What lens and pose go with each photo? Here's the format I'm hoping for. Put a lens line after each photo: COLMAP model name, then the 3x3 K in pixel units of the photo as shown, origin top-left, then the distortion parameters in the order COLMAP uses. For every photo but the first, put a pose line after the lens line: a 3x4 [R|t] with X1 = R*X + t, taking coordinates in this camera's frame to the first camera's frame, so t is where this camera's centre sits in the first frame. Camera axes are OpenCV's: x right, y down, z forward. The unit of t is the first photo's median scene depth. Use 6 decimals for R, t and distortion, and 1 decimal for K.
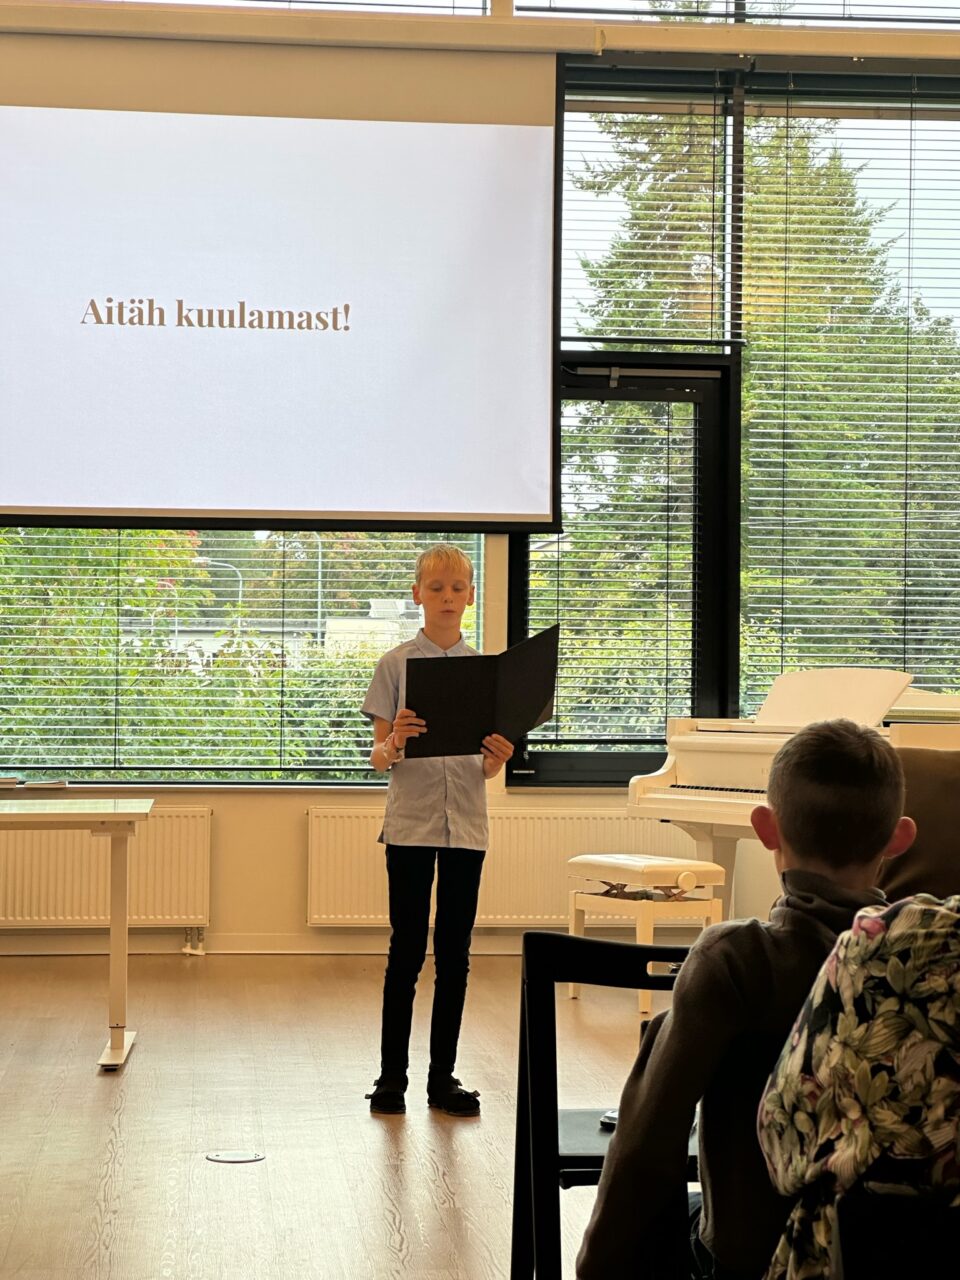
lens RADIAL K [[2899.8, 0, 480.9], [0, 2899.8, 631.4], [0, 0, 1]] dist [0.057232, 0.000000]
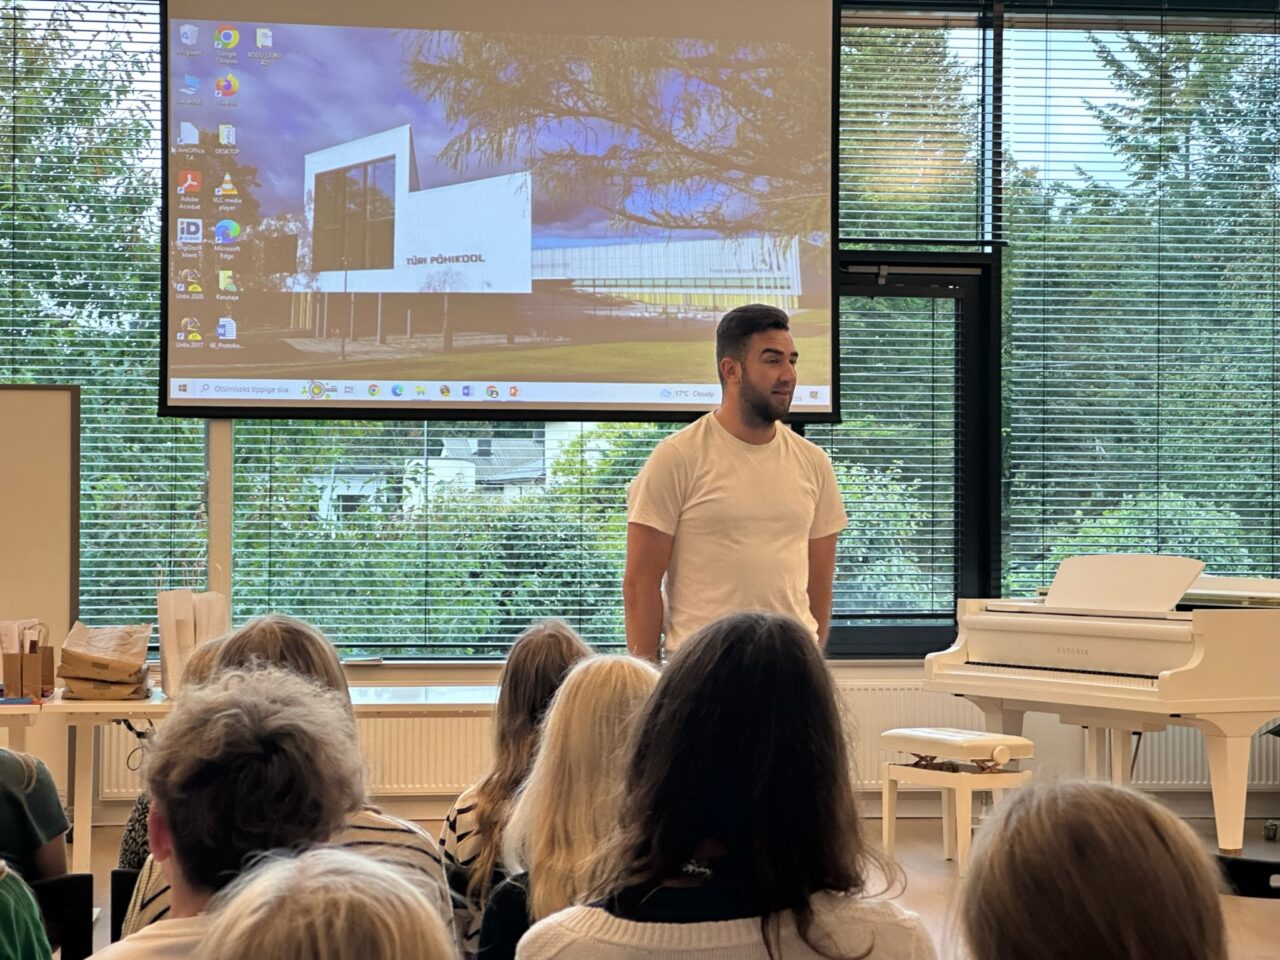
lens RADIAL K [[2899.8, 0, 639.5], [0, 2899.8, 488.2], [0, 0, 1]] dist [0.057232, 0.000000]
pose [[0.998727, -0.003124, 0.050344, -0.097371], [0.002564, 0.999934, 0.011171, -0.021302], [-0.050376, -0.011028, 0.998669, -0.062129]]
